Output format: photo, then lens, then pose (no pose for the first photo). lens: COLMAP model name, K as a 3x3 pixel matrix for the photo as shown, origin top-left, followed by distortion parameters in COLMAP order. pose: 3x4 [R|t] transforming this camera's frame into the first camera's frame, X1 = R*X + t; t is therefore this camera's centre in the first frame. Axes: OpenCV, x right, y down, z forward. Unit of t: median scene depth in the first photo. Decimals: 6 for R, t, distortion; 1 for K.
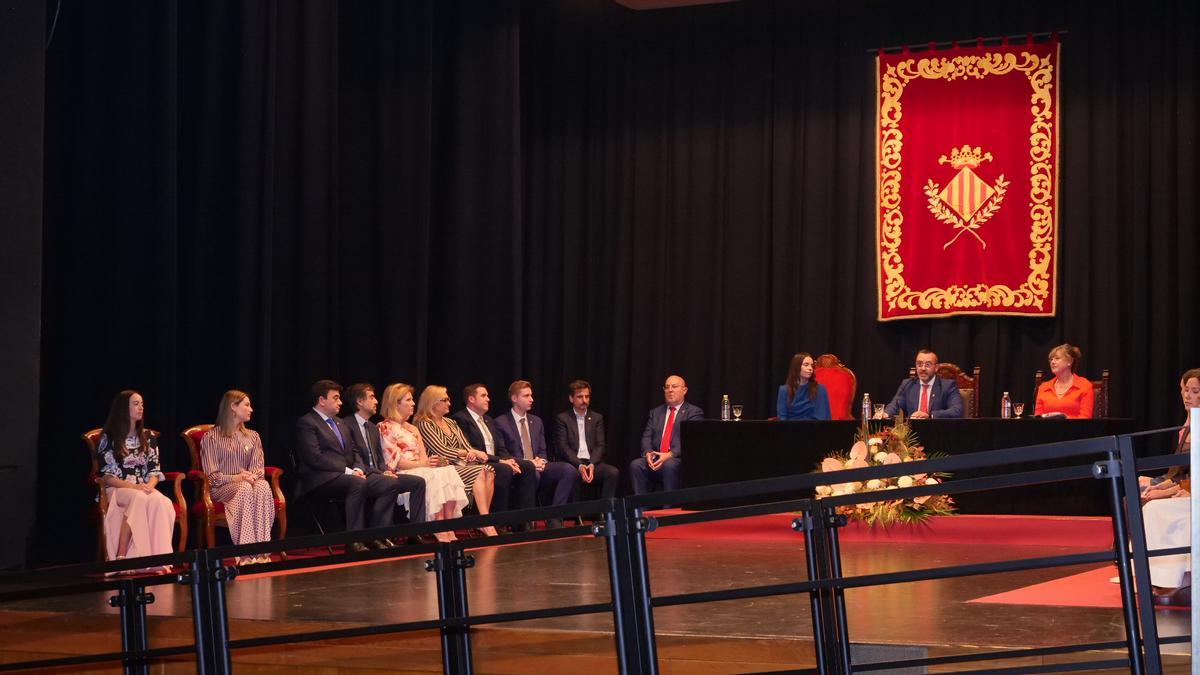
lens RADIAL K [[3367.3, 0, 600.3], [0, 3367.3, 334.5], [0, 0, 1]] dist [-0.127524, 0.000000]
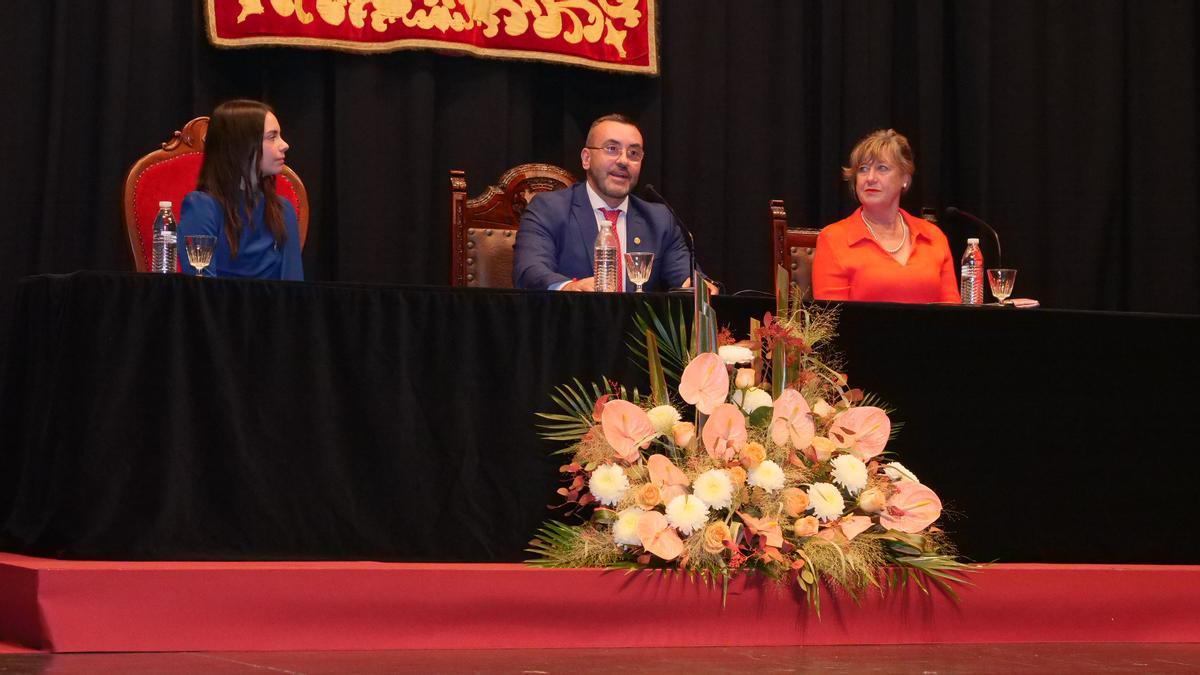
lens RADIAL K [[3367.3, 0, 597.6], [0, 3367.3, 338.1], [0, 0, 1]] dist [-0.127524, 0.000000]
pose [[0.544664, 0.048300, 0.837262, -0.201353], [-0.030310, 0.998822, -0.037902, 0.040996], [-0.838106, -0.004734, 0.545486, 0.778444]]
